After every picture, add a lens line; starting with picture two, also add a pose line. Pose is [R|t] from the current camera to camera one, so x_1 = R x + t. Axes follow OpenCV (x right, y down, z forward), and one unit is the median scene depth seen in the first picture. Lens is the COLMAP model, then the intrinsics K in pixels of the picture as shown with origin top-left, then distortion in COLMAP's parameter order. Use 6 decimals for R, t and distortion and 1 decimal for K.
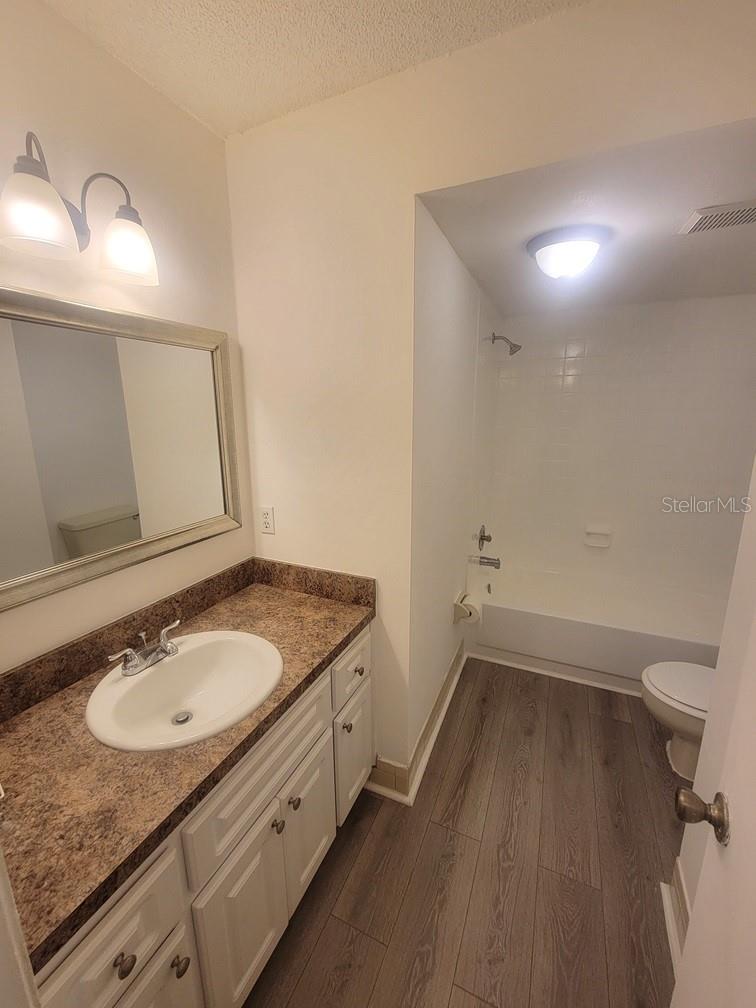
lens RADIAL K [[410.4, 0, 375.6], [0, 410.4, 502.7], [0, 0, 1]] dist [0.000442, -0.002598]
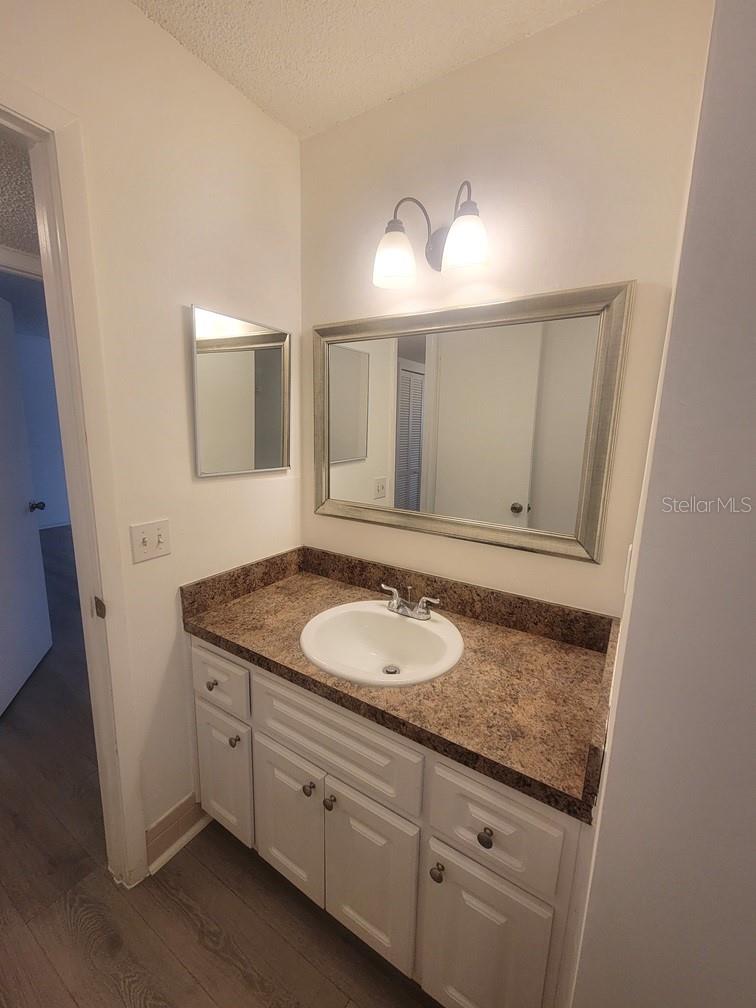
lens RADIAL K [[410.4, 0, 374.1], [0, 410.4, 502.9], [0, 0, 1]] dist [0.000442, -0.002598]
pose [[-0.142133, 0.186000, -0.972215, 0.502778], [-0.238784, 0.946737, 0.216035, -0.127871], [0.960615, 0.262855, -0.090148, 0.875309]]
